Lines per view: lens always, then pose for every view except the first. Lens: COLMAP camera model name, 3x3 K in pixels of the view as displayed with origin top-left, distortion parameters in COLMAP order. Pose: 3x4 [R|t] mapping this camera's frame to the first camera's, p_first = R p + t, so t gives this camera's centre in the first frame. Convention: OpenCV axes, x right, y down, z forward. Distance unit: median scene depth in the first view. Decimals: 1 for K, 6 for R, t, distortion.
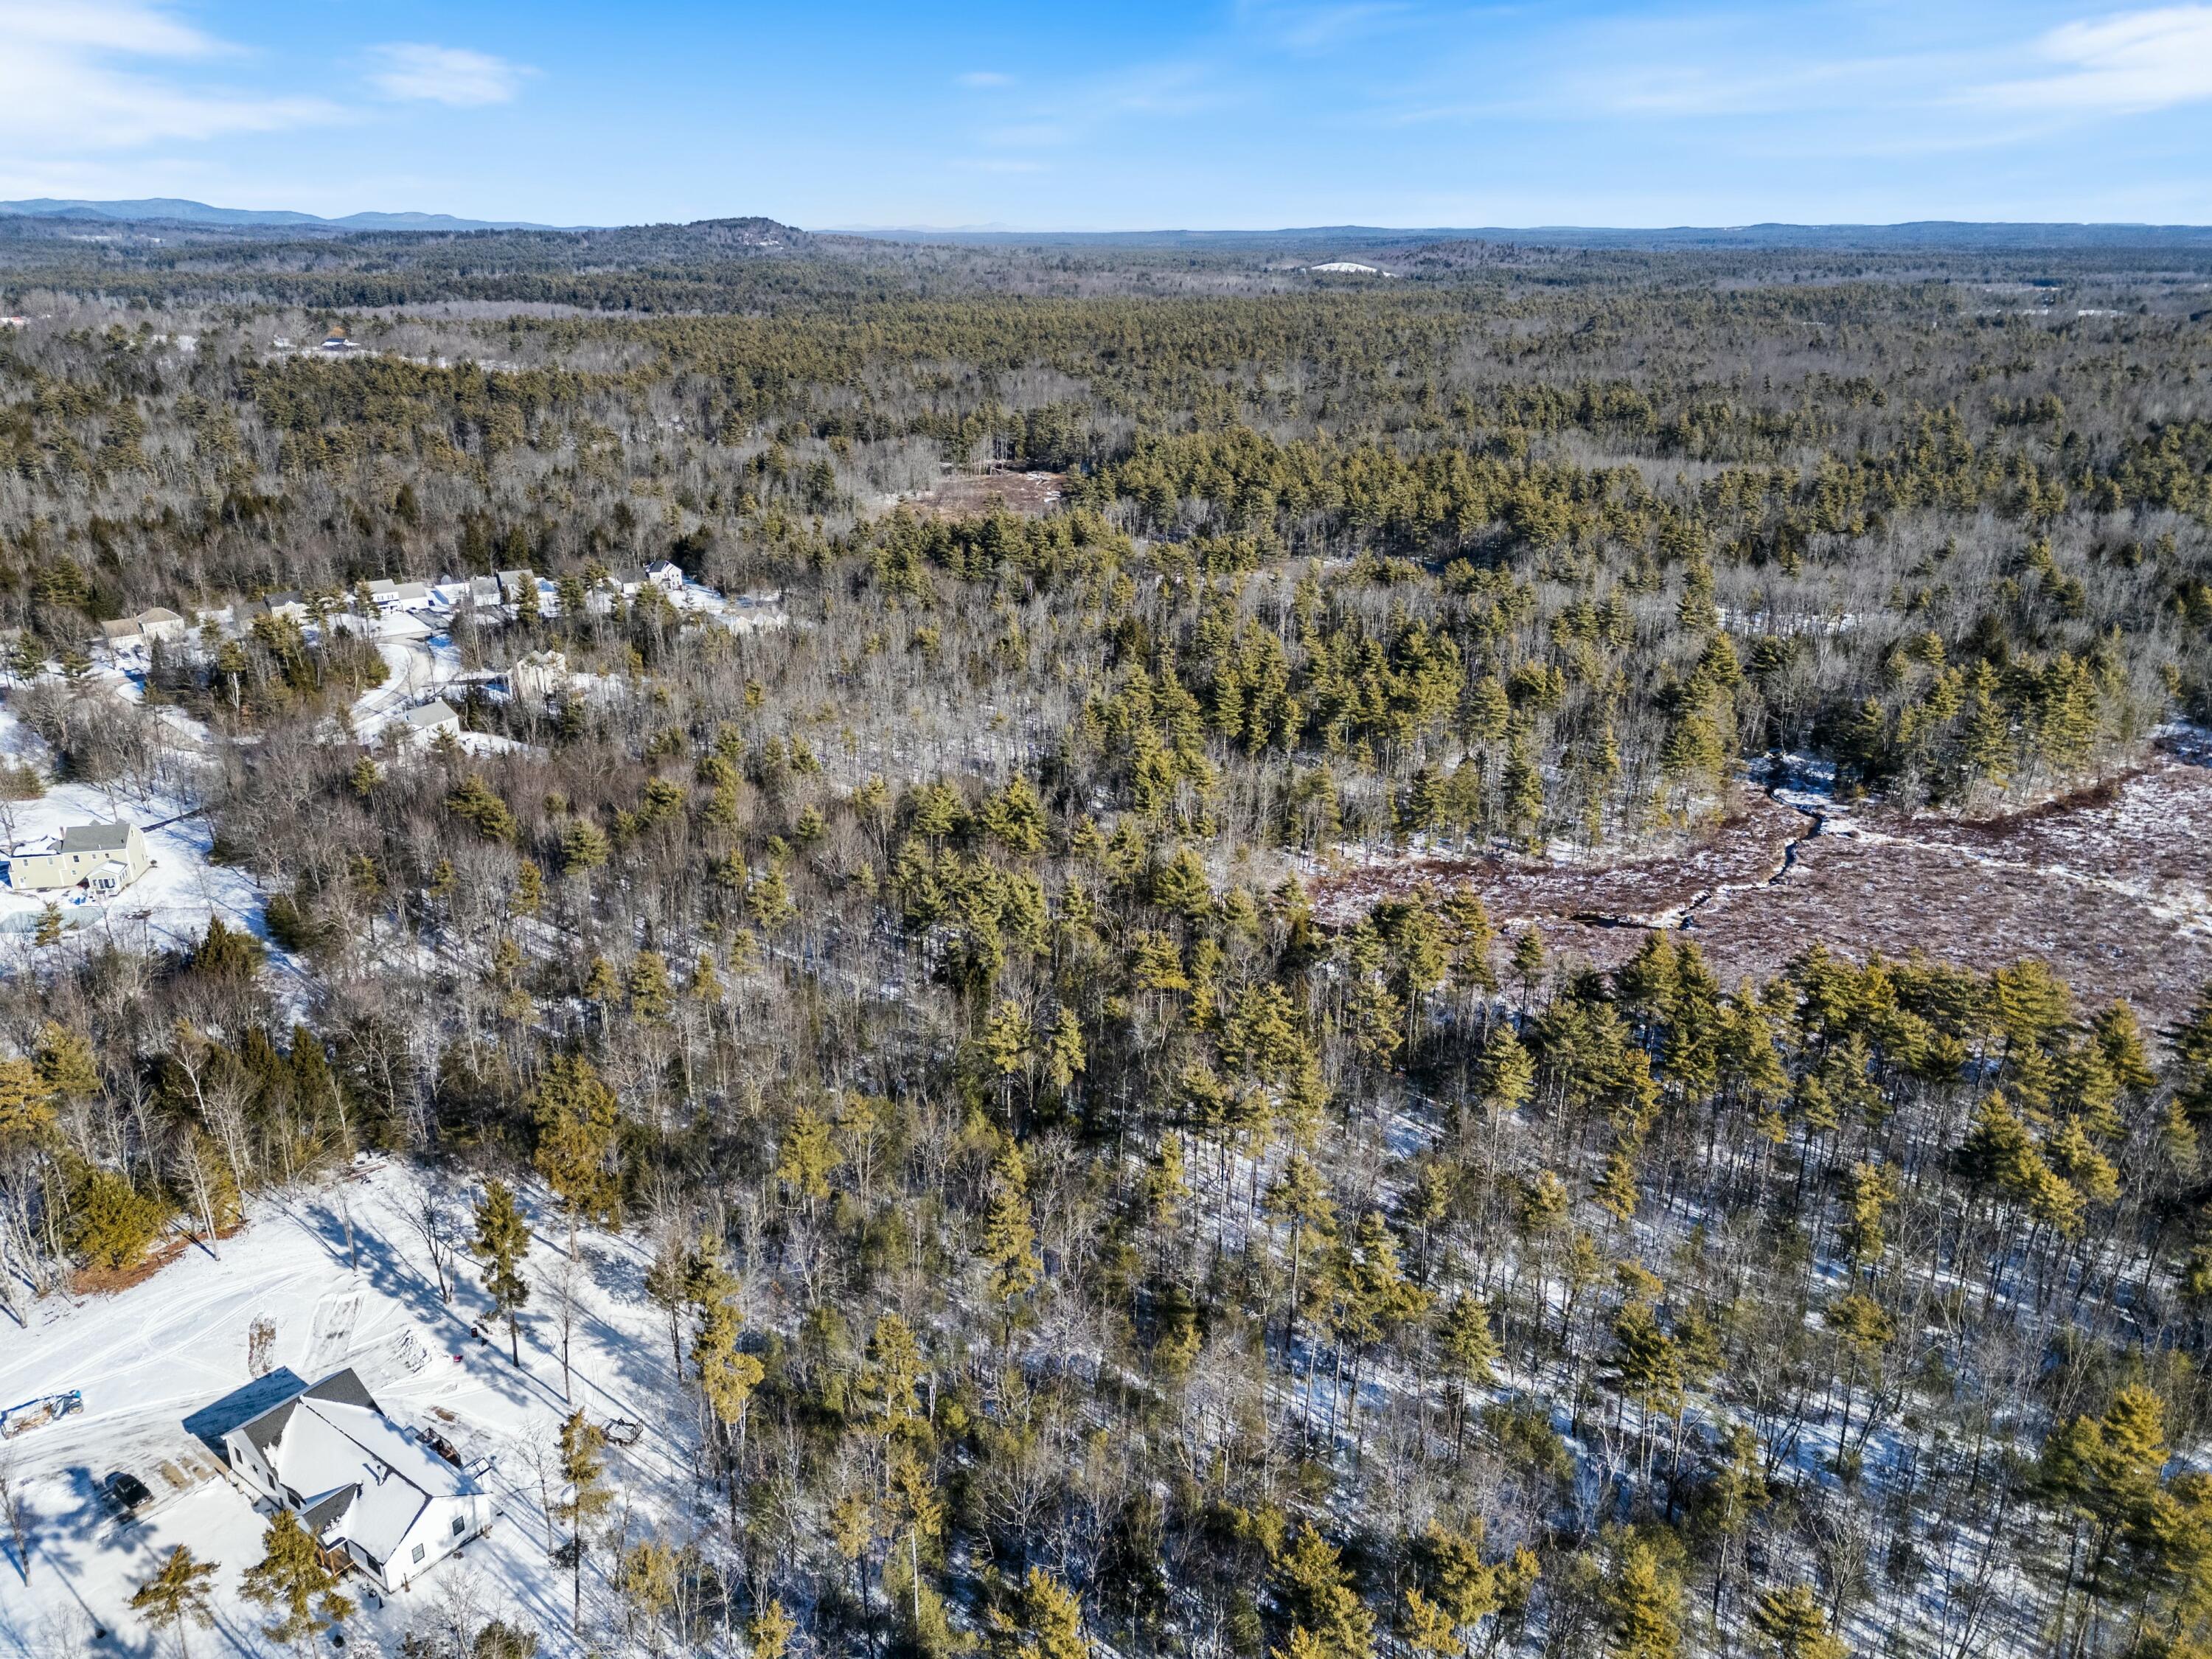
lens RADIAL K [[1609.2, 0, 1106.0], [0, 1609.2, 829.5], [0, 0, 1]] dist [0.060195, -0.046156]
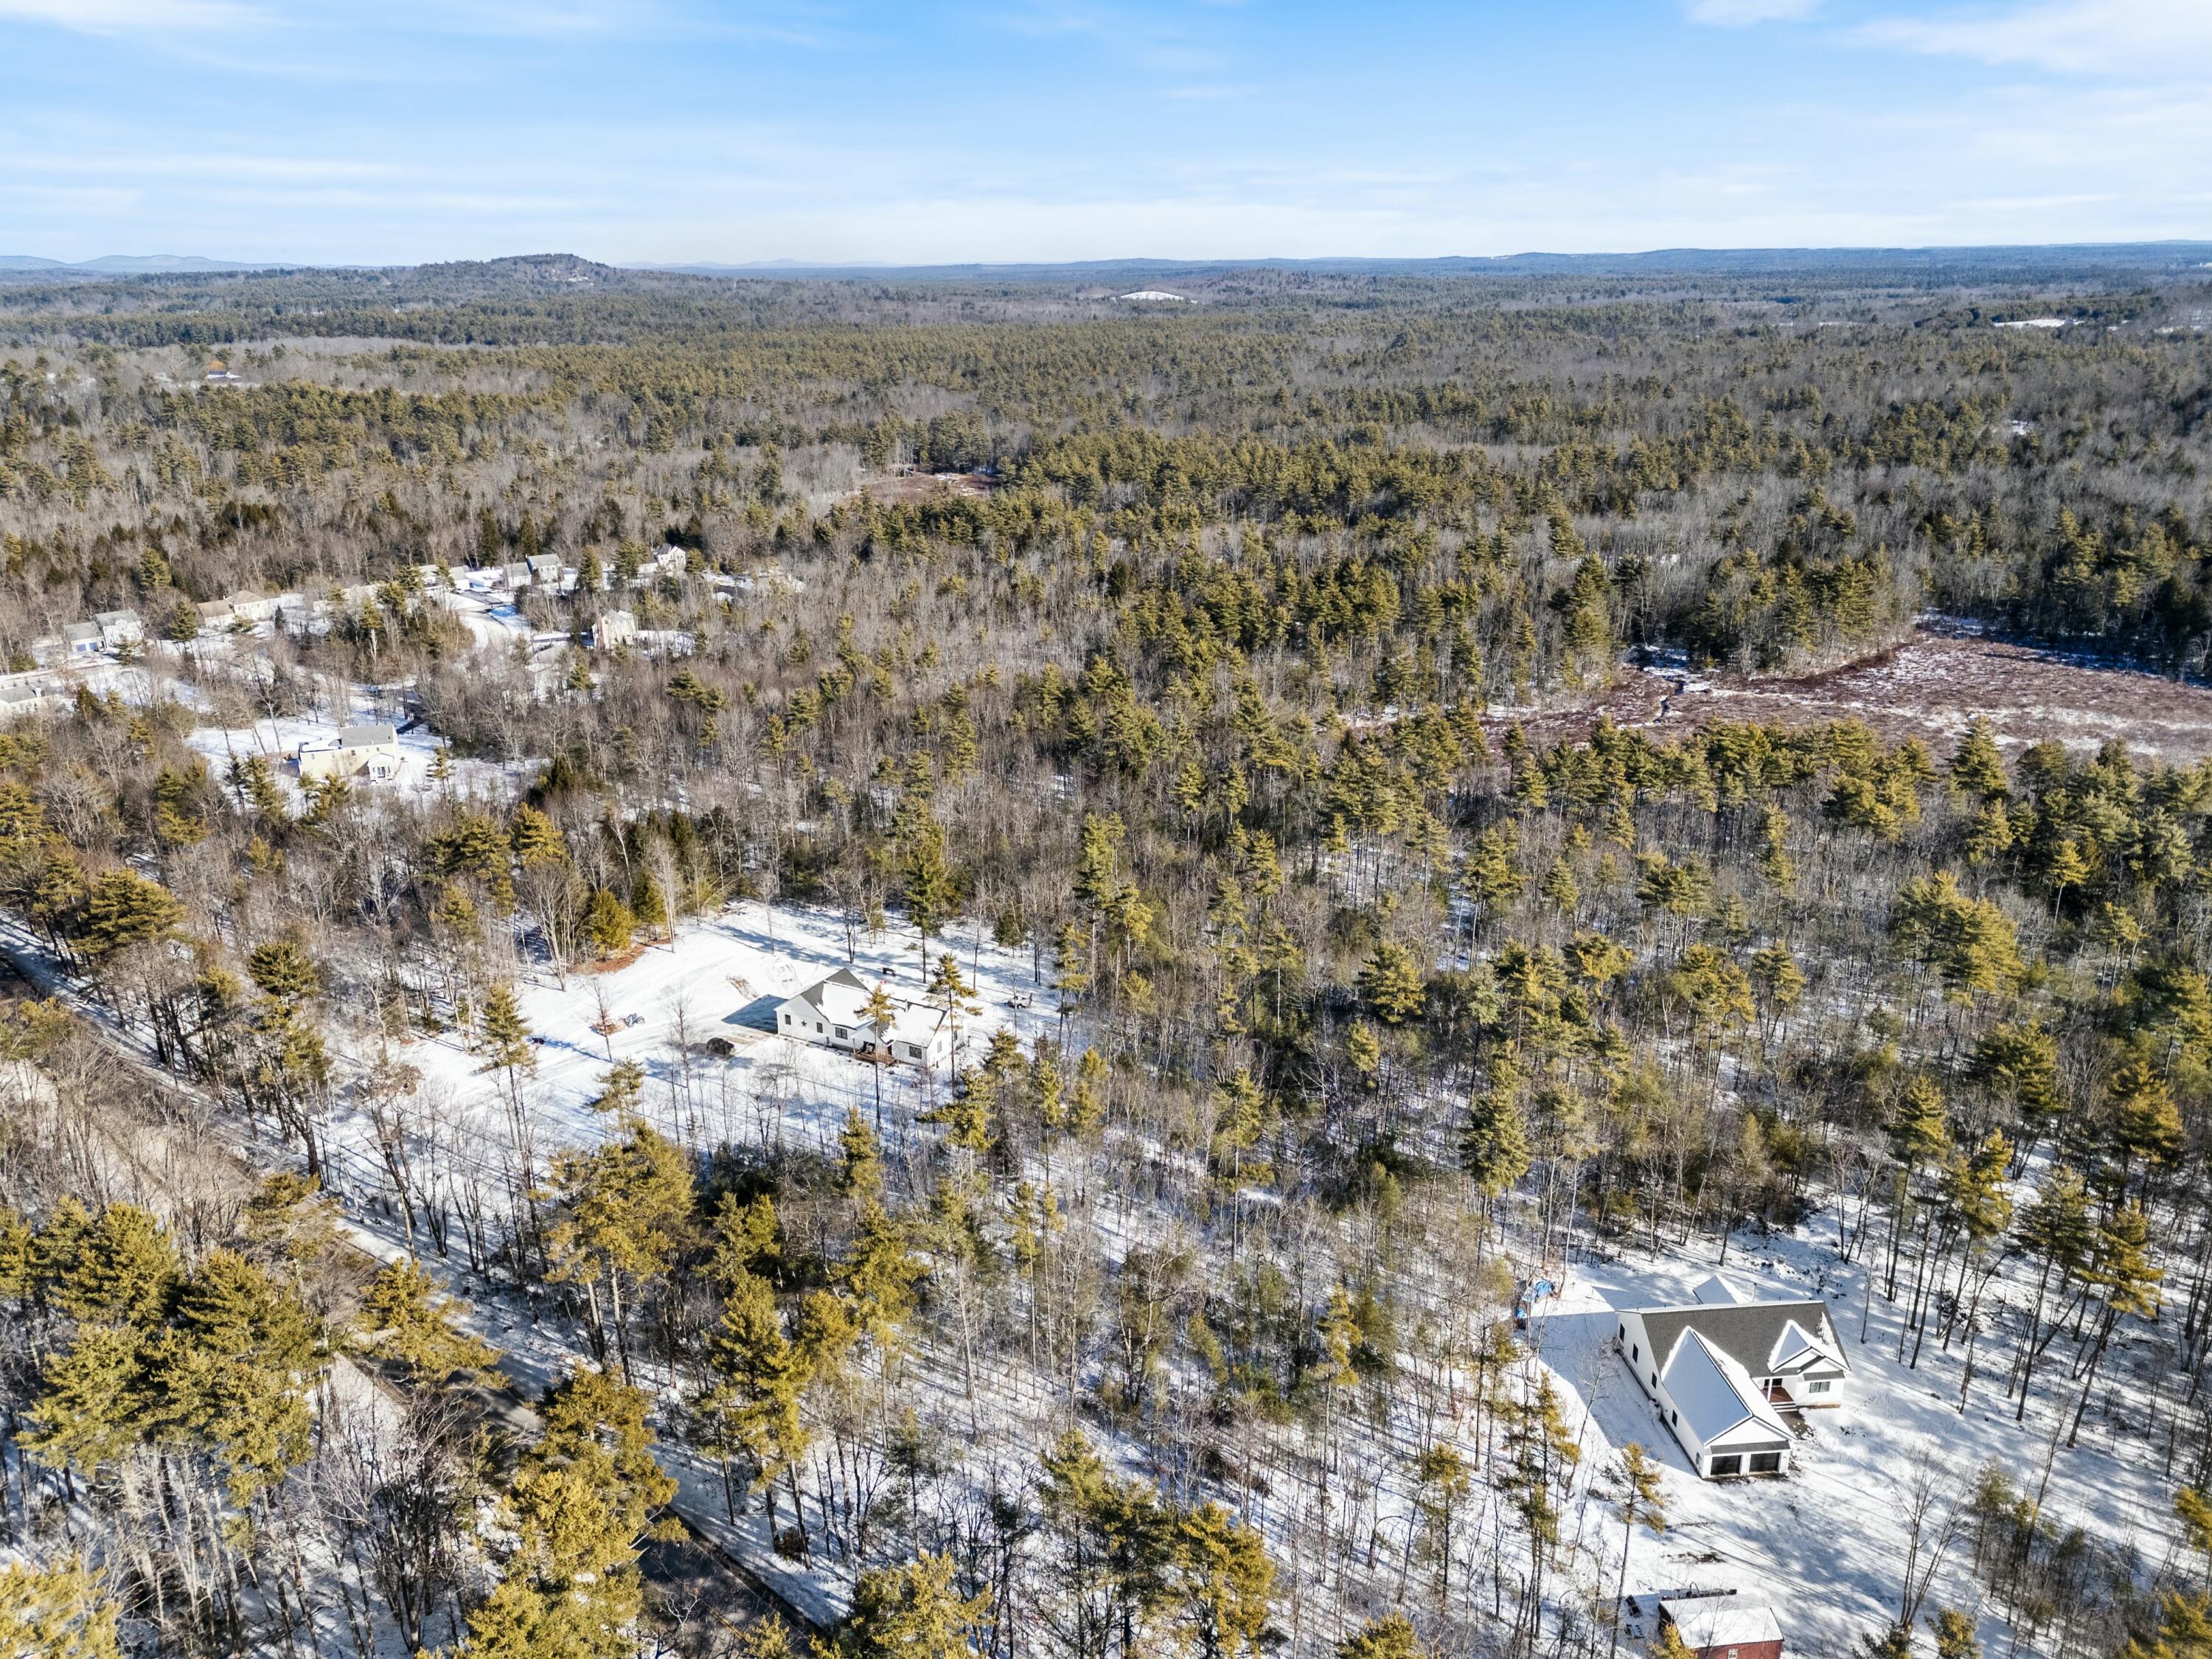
lens RADIAL K [[1609.2, 0, 1106.0], [0, 1609.2, 829.5], [0, 0, 1]] dist [0.060195, -0.046156]
pose [[0.992365, -0.052469, 0.111623, -0.087551], [0.054516, 0.998395, -0.015364, 0.054136], [-0.110637, 0.021332, 0.993632, -0.122873]]
